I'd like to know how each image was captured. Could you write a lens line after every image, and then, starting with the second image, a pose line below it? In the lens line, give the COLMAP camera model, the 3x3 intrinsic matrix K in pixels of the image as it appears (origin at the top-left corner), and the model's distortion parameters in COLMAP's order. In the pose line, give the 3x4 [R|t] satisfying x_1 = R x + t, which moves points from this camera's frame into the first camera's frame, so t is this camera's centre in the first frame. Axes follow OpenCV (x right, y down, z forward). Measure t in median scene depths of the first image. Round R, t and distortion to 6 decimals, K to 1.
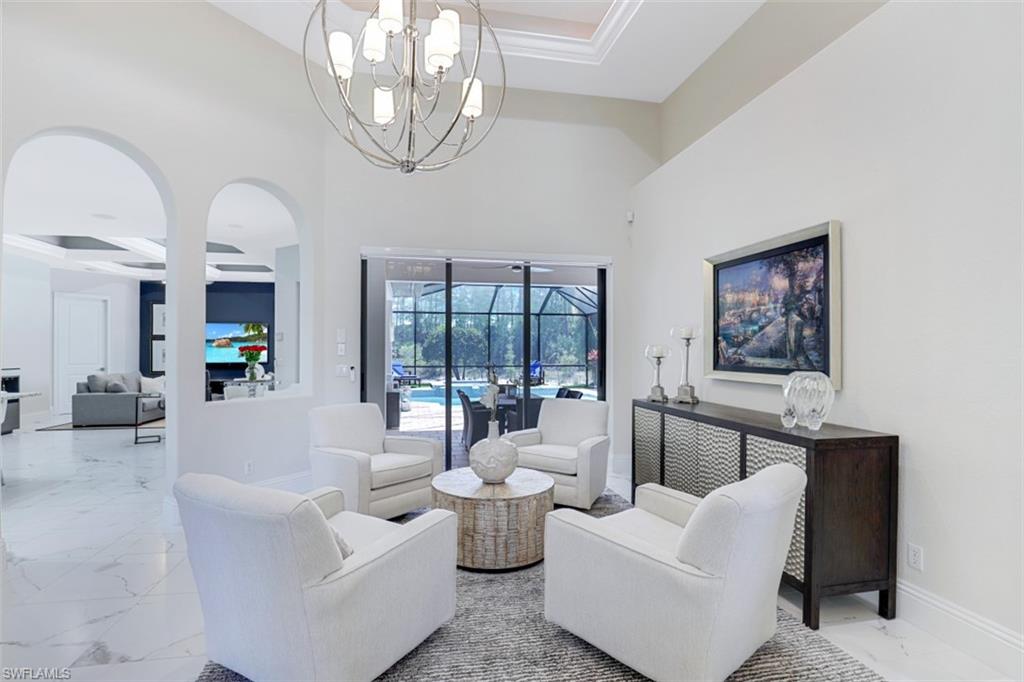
lens RADIAL K [[477.4, 0, 511.5], [0, 477.4, 348.3], [0, 0, 1]] dist [-0.031491, 0.002744]
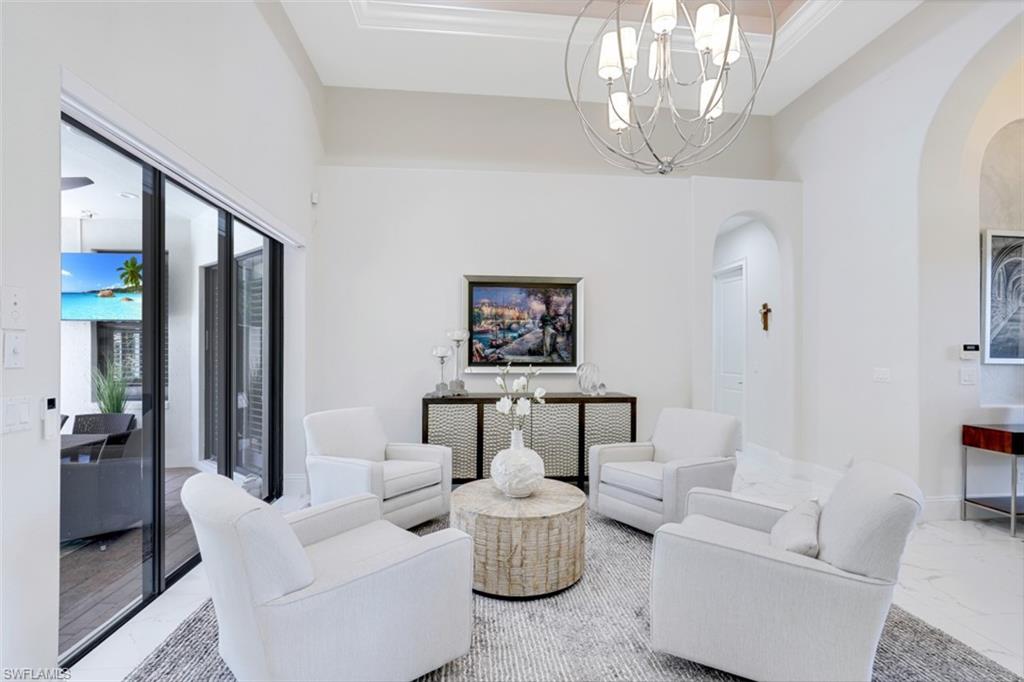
lens RADIAL K [[477.4, 0, 508.3], [0, 477.4, 346.5], [0, 0, 1]] dist [-0.031491, 0.002744]
pose [[0.139710, 0.001425, 0.990191, -0.932840], [-0.008990, 0.999960, -0.000171, -0.007766], [-0.990152, -0.008878, 0.139718, 0.847378]]
